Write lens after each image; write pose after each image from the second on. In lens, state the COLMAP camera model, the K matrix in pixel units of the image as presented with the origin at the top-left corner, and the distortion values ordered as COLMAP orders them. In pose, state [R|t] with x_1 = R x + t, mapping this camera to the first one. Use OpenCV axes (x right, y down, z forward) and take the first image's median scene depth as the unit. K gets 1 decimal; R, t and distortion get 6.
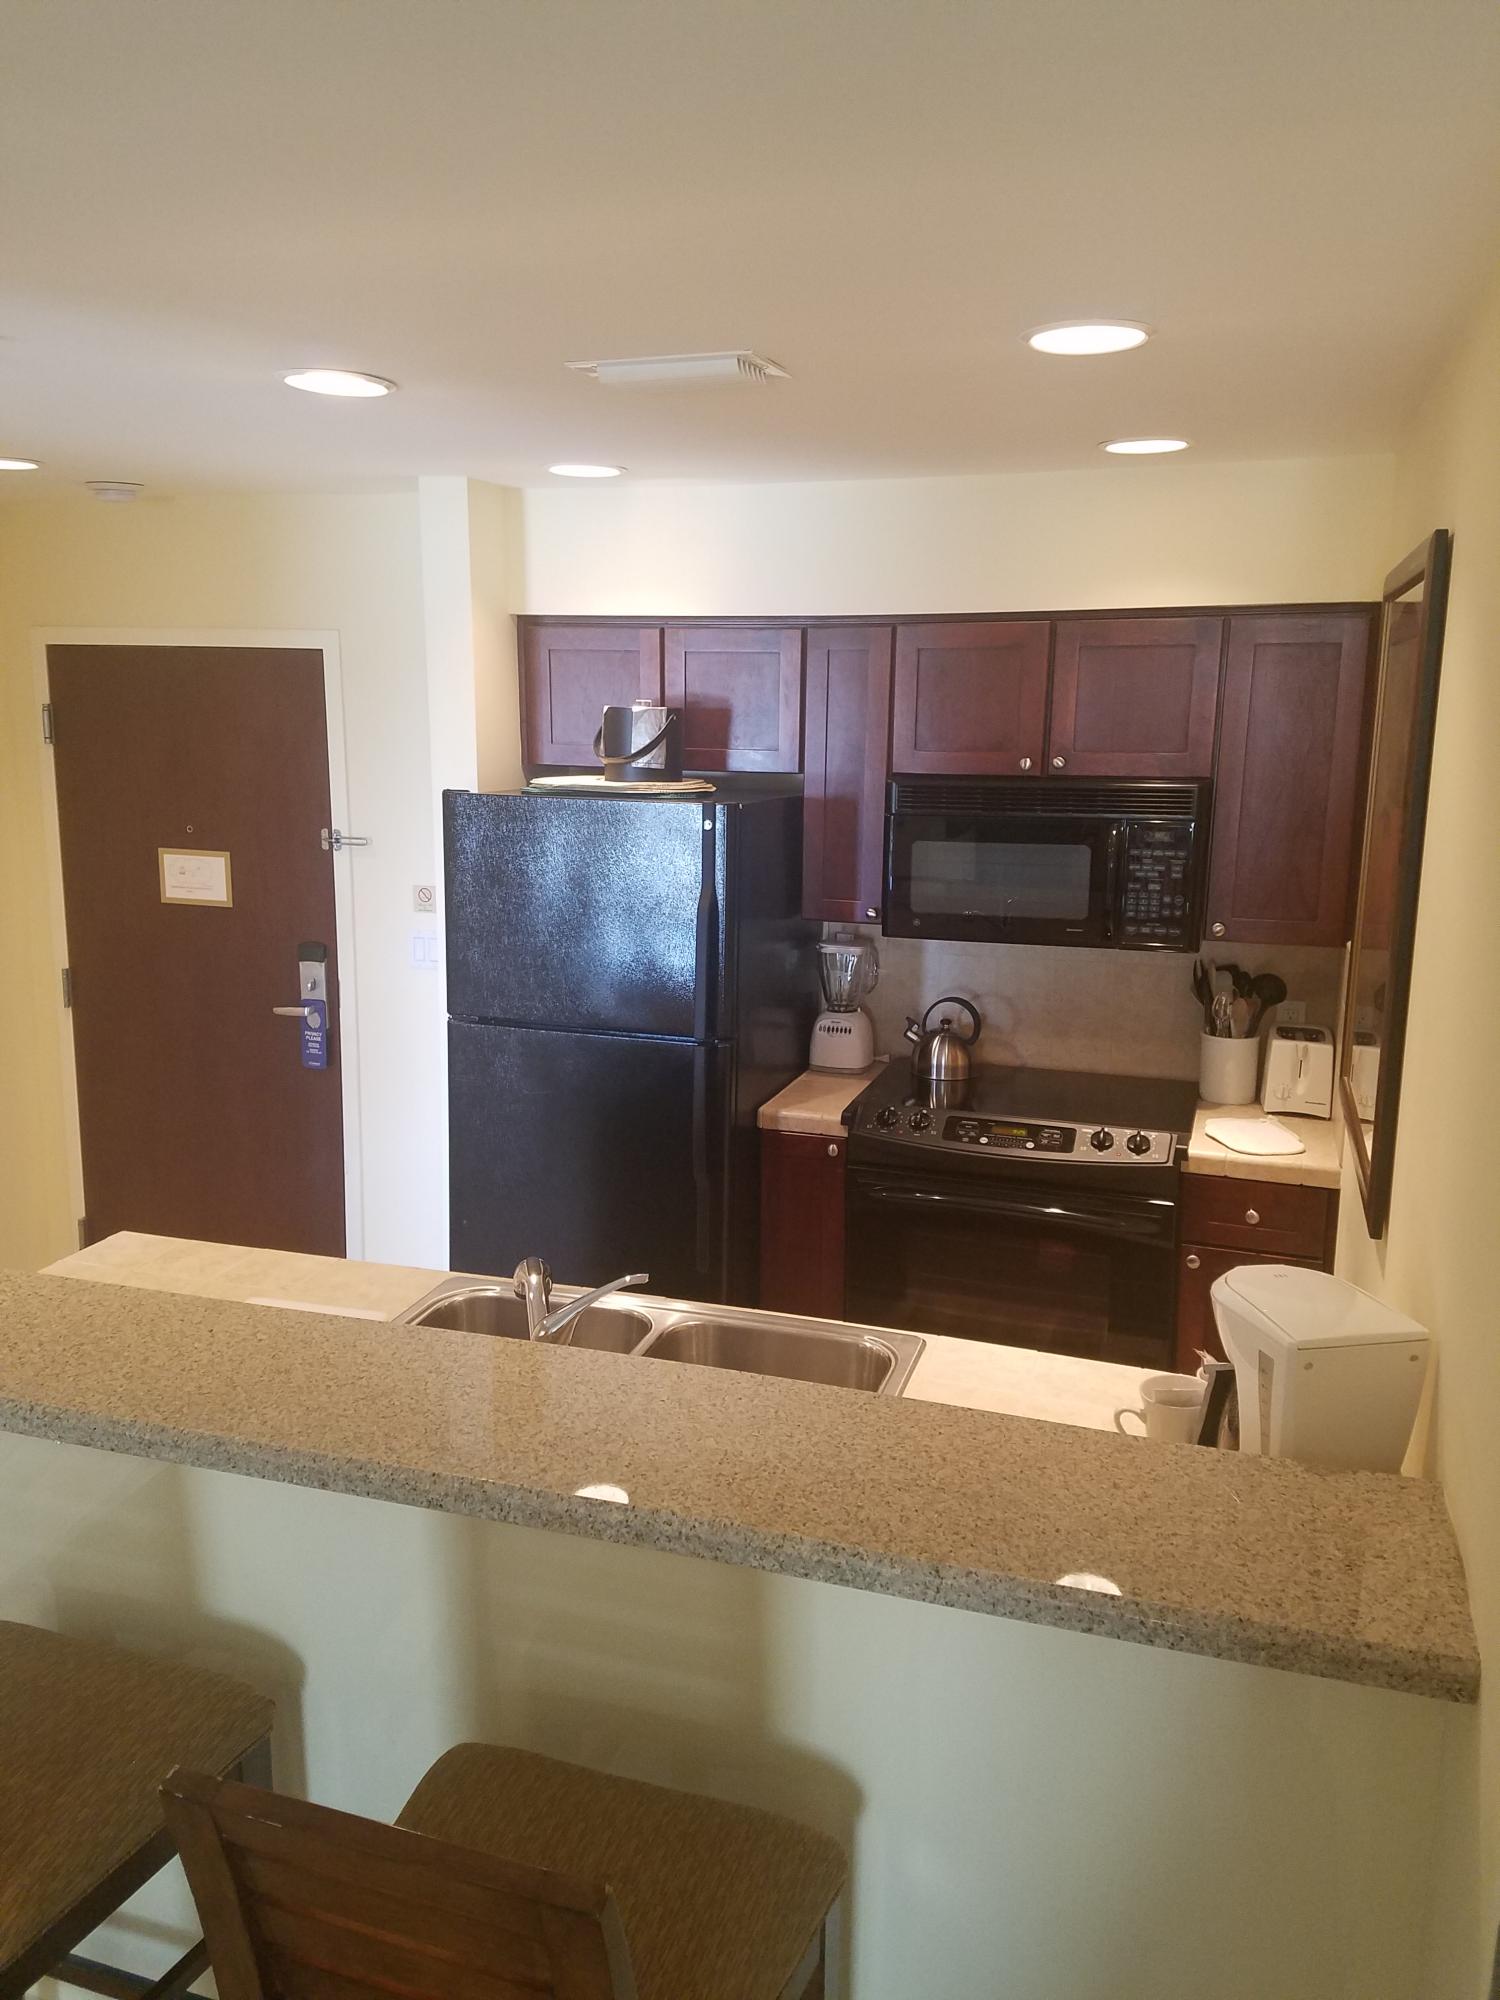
lens RADIAL K [[1588.1, 0, 750.0], [0, 1588.1, 1000.0], [0, 0, 1]] dist [0.291064, -0.502877]
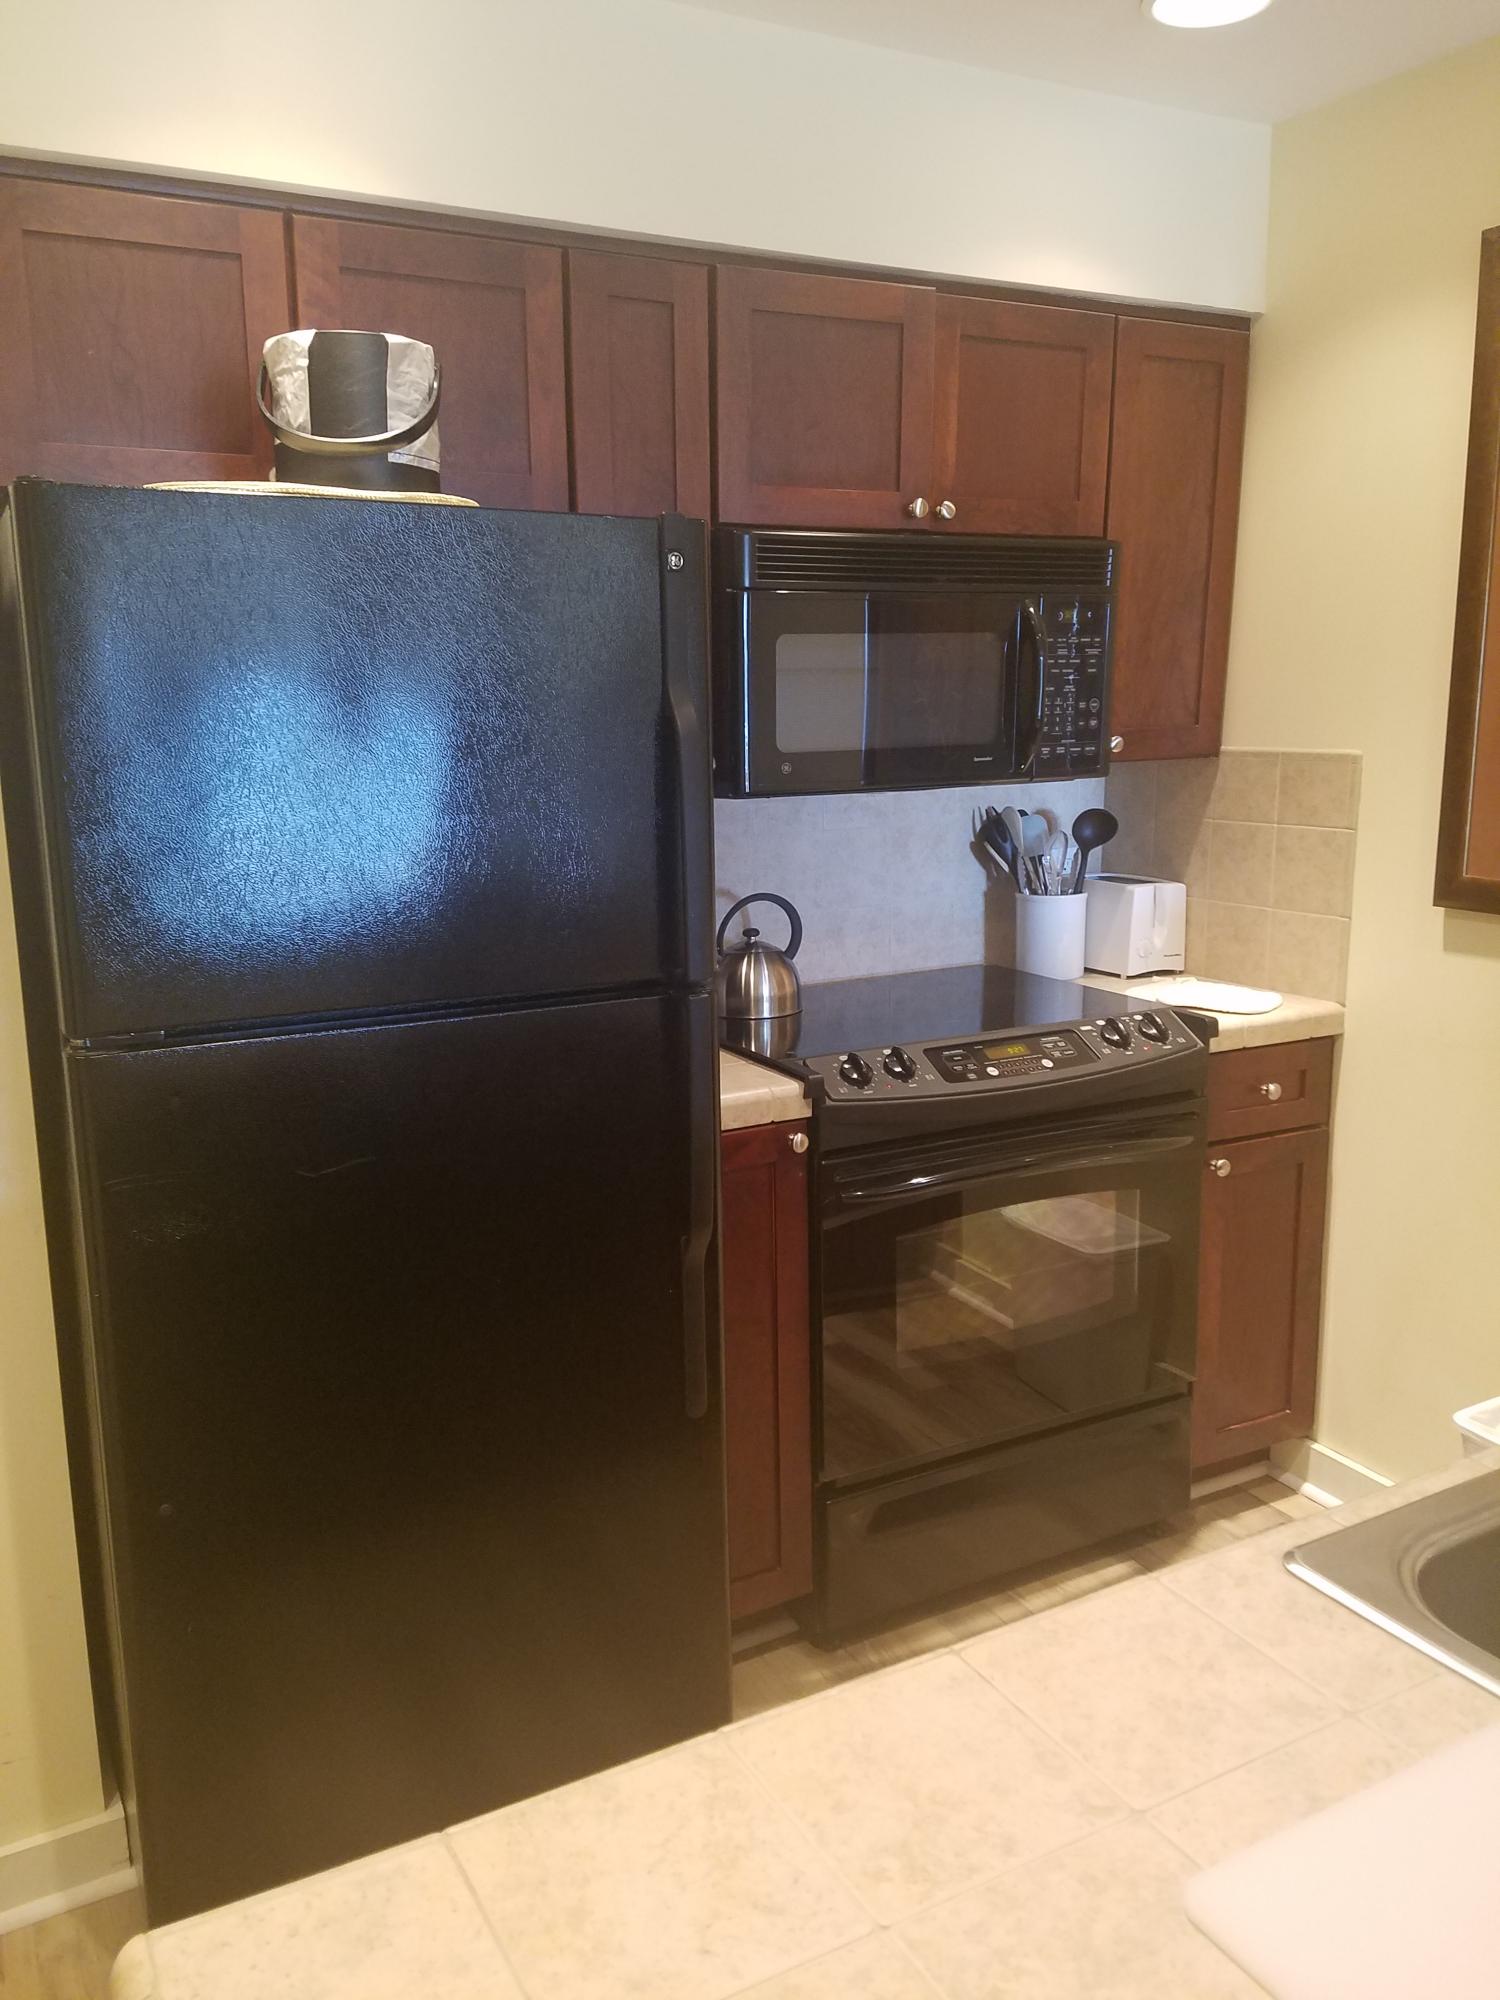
lens RADIAL K [[1588.1, 0, 750.0], [0, 1588.1, 1000.0], [0, 0, 1]] dist [0.291064, -0.502877]
pose [[0.655637, -0.150923, 0.739839, -0.404307], [0.162161, 0.985102, 0.057250, 0.003692], [-0.737458, 0.082438, 0.670343, 0.616723]]
